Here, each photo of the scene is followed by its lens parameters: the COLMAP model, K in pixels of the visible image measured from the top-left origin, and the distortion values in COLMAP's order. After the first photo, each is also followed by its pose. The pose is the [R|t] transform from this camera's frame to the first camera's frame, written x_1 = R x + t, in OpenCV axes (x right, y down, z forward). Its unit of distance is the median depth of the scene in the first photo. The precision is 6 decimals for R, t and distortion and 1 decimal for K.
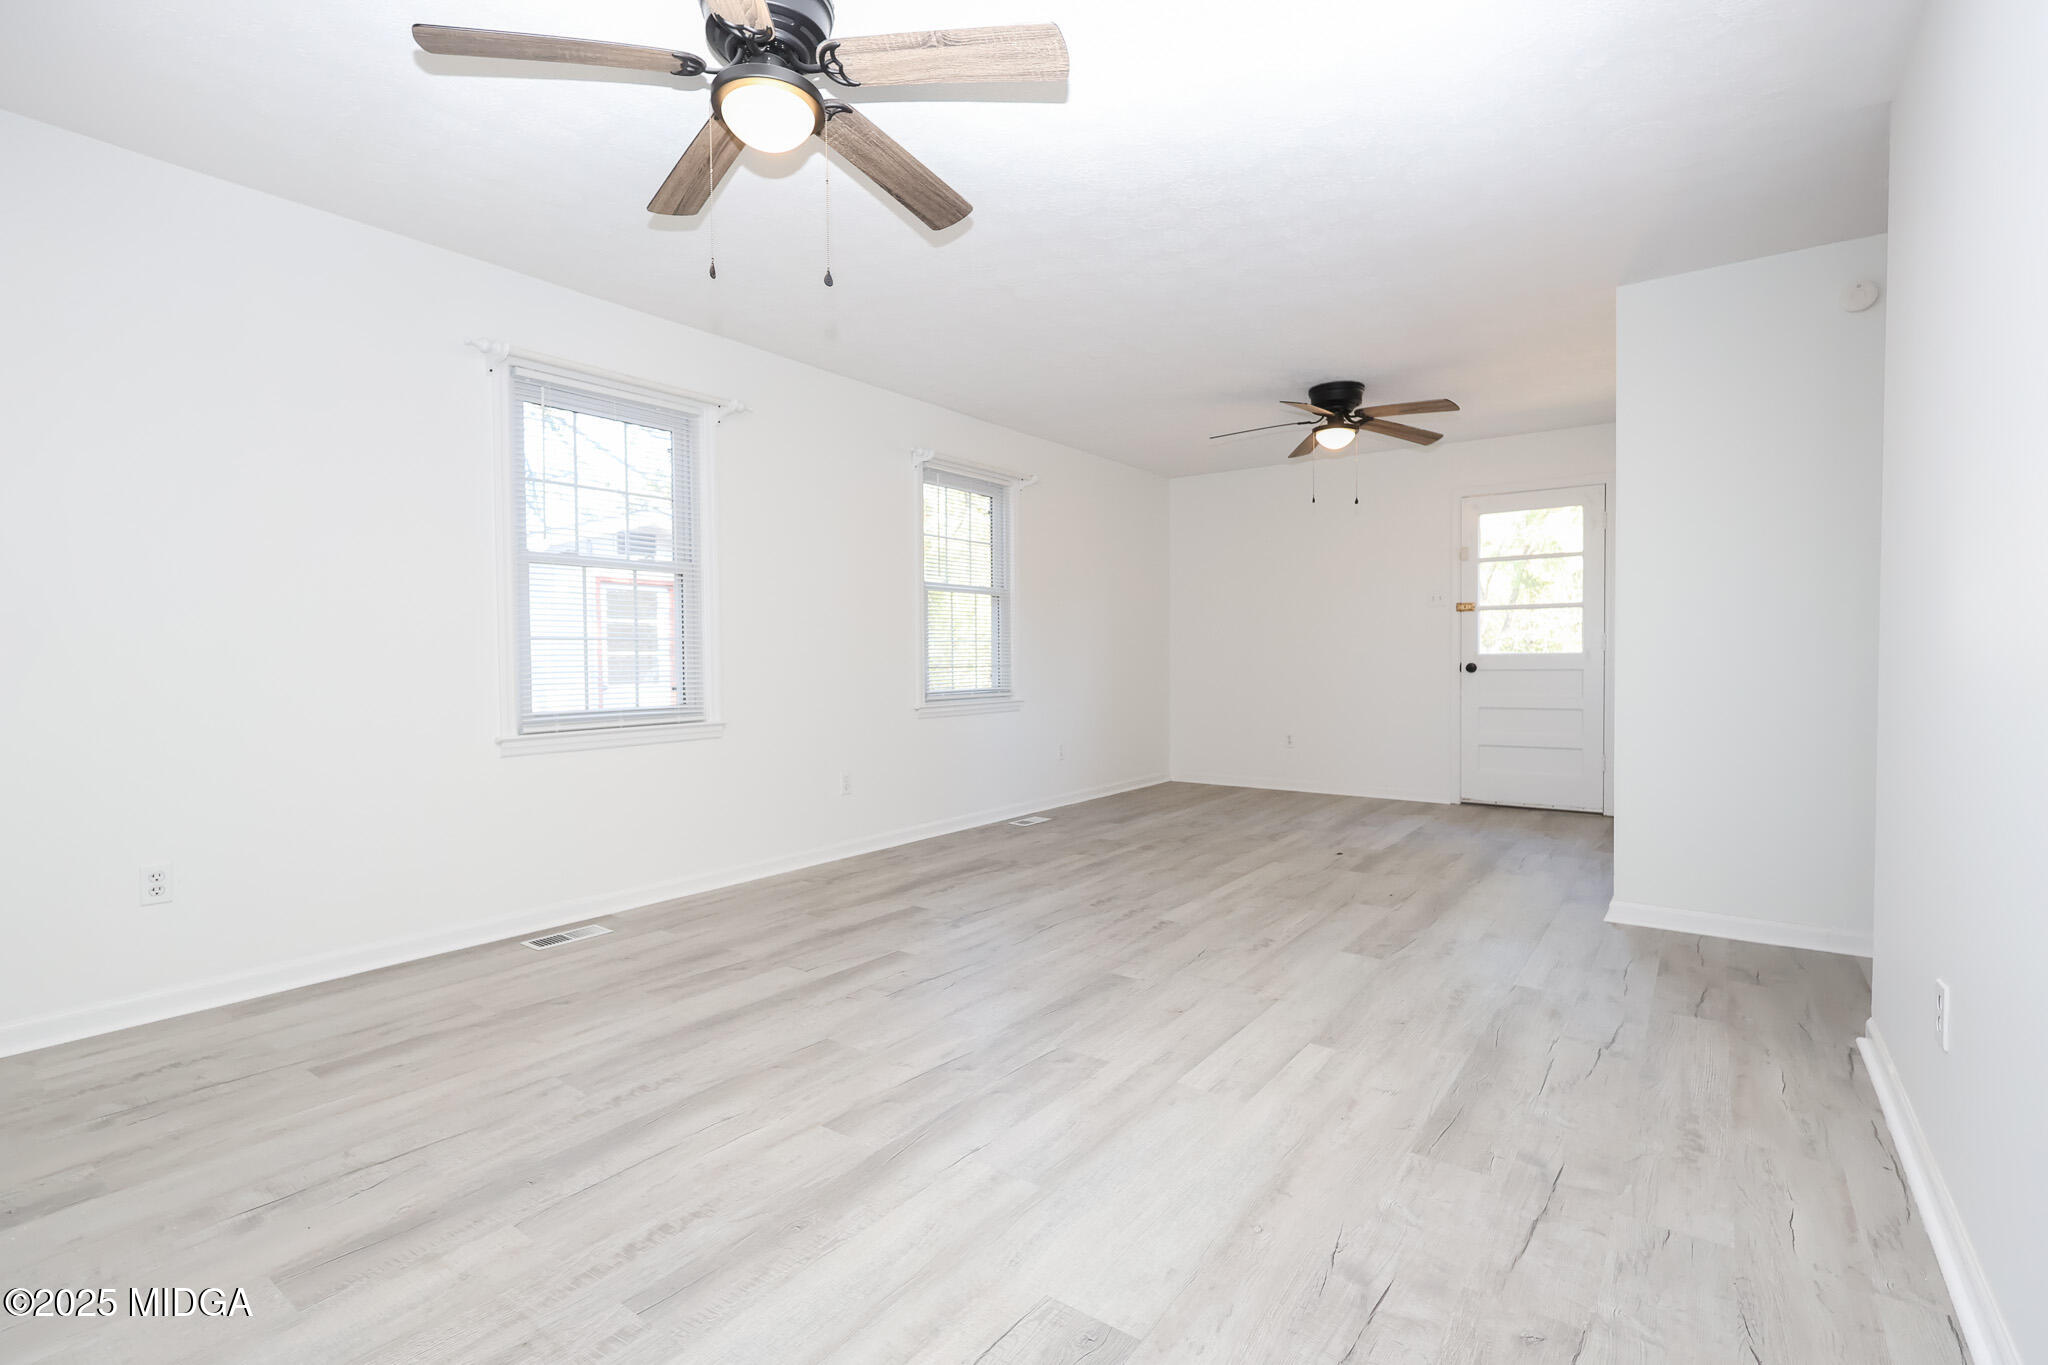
lens RADIAL K [[946.1, 0, 1024.0], [0, 946.1, 682.5], [0, 0, 1]] dist [-0.004459, 0.001248]
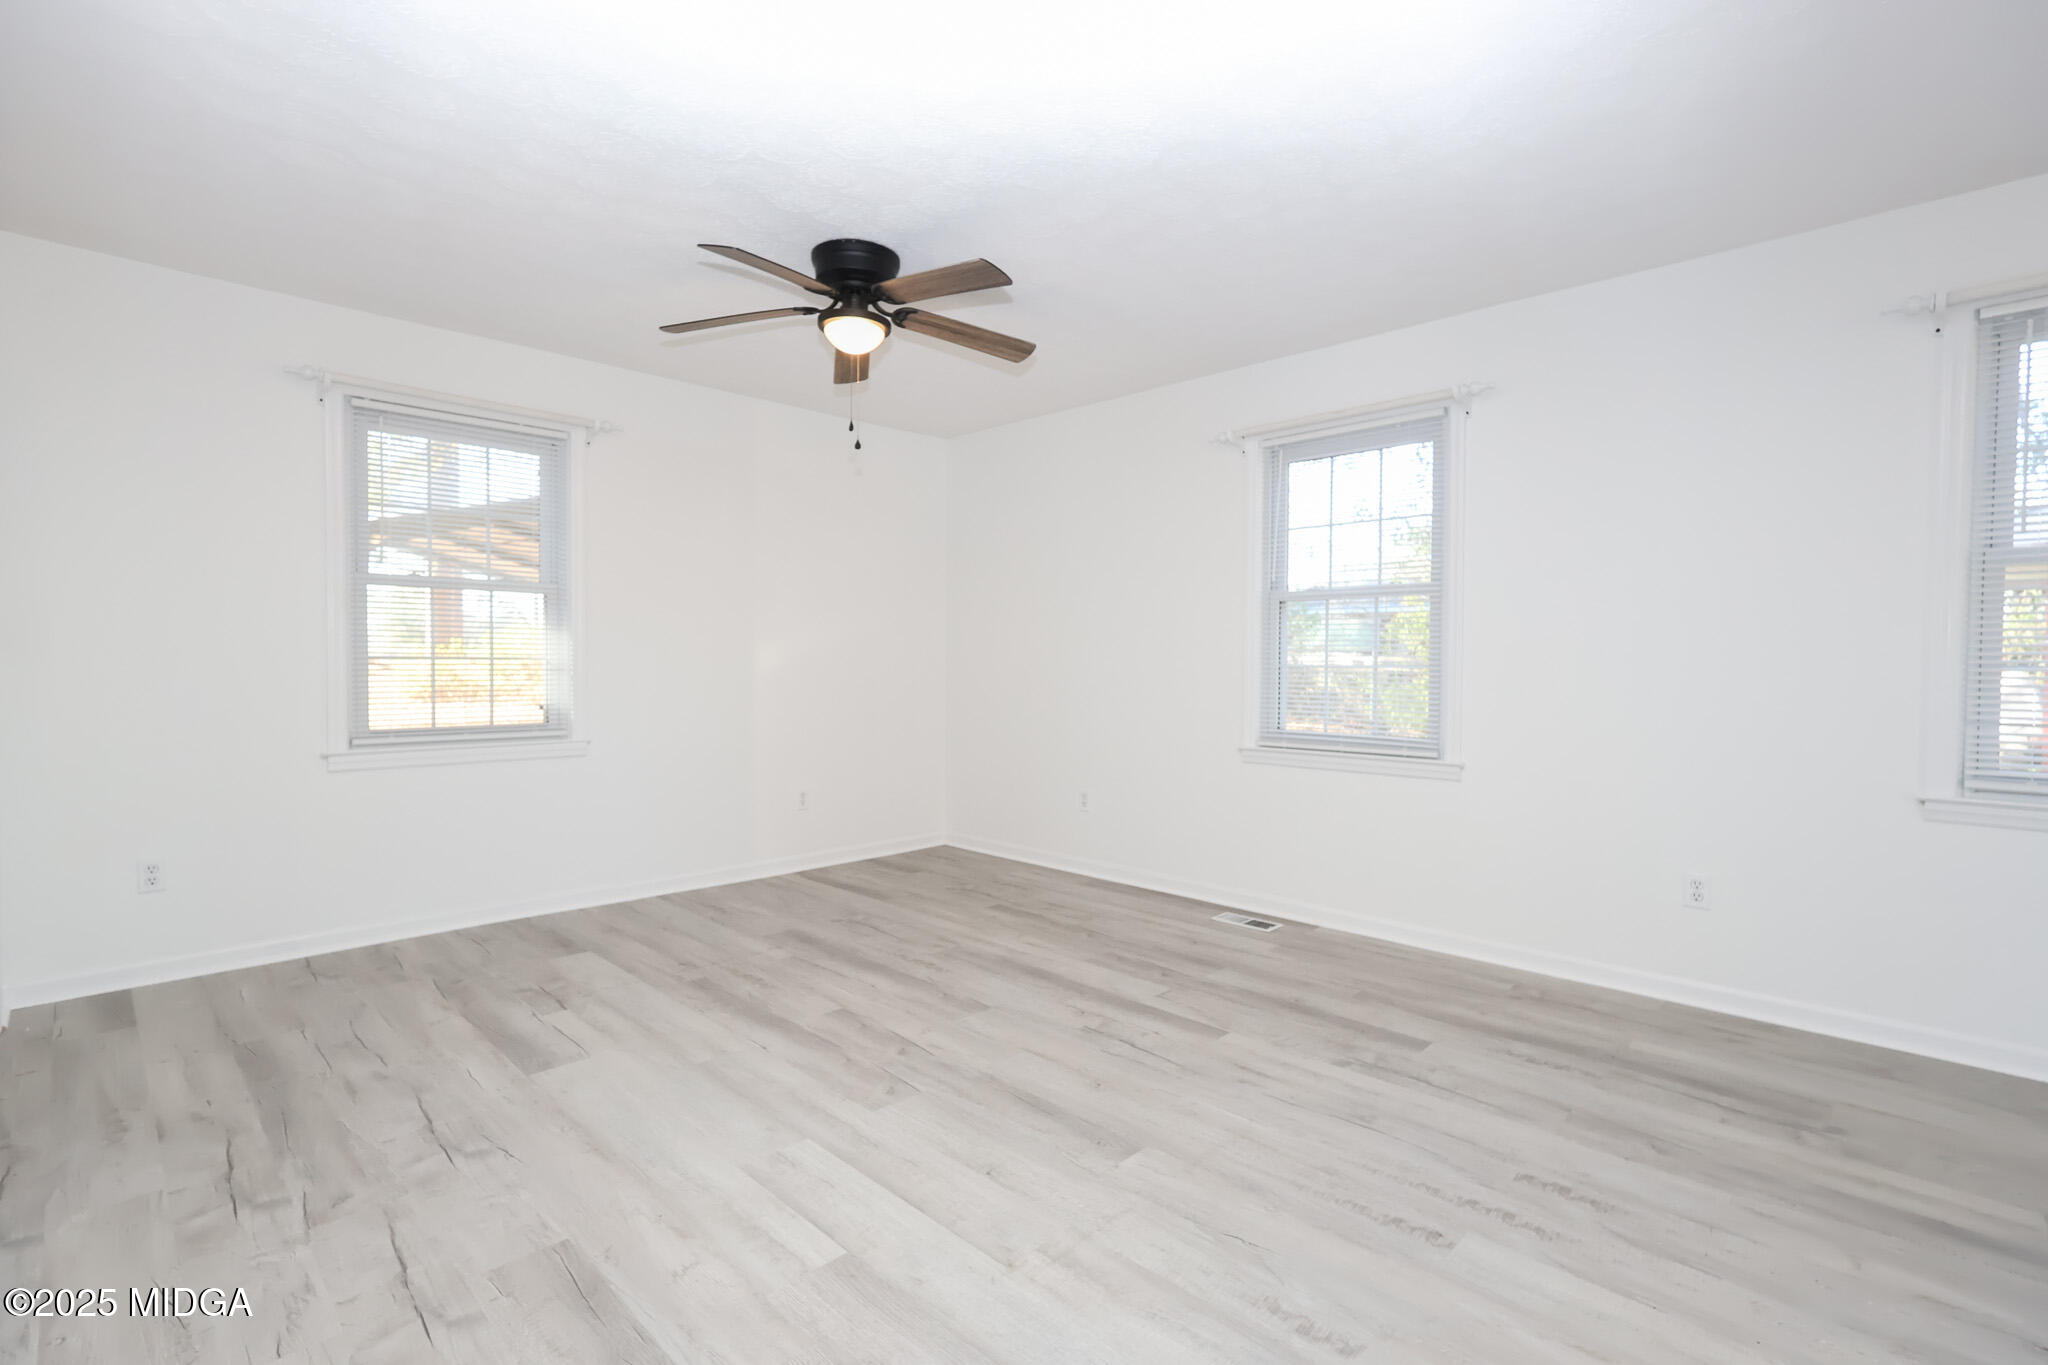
lens RADIAL K [[946.1, 0, 1024.0], [0, 946.1, 682.5], [0, 0, 1]] dist [-0.004459, 0.001248]
pose [[-0.146273, 0.026996, -0.988876, 0.871425], [-0.034249, 0.998890, 0.032335, -0.068841], [0.988651, 0.038598, -0.145186, 1.085208]]
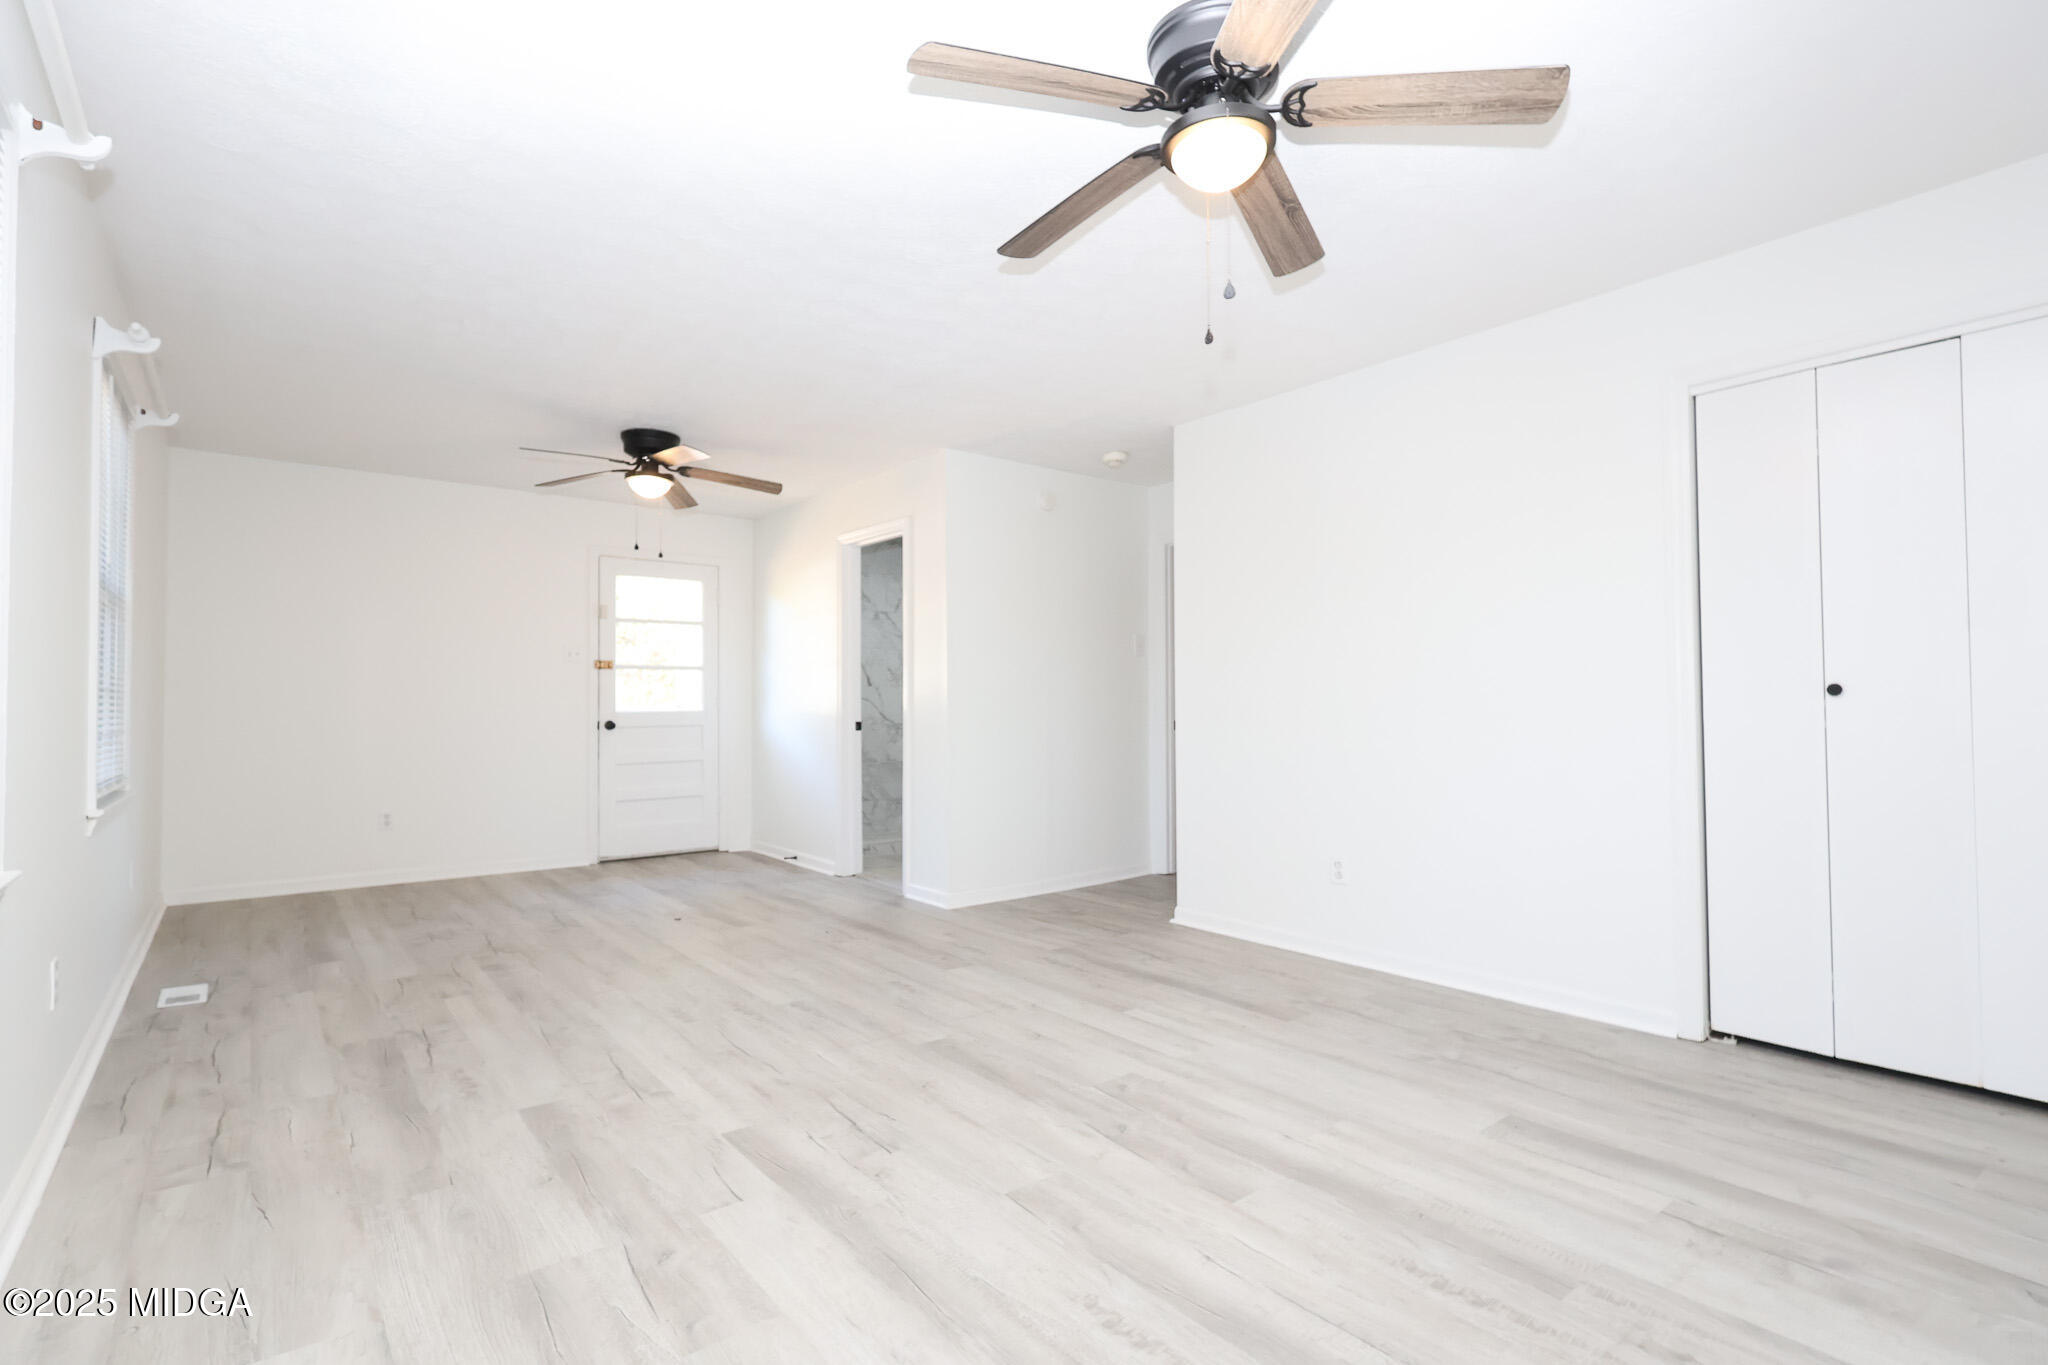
lens RADIAL K [[962.8, 0, 1021.5], [0, 962.8, 685.8], [0, 0, 1]] dist [-0.003239, 0.000092]
pose [[0.262610, 0.025213, 0.964573, -0.902028], [0.029878, 0.998967, -0.034247, -0.020837], [-0.964439, 0.037813, 0.261585, 0.686408]]
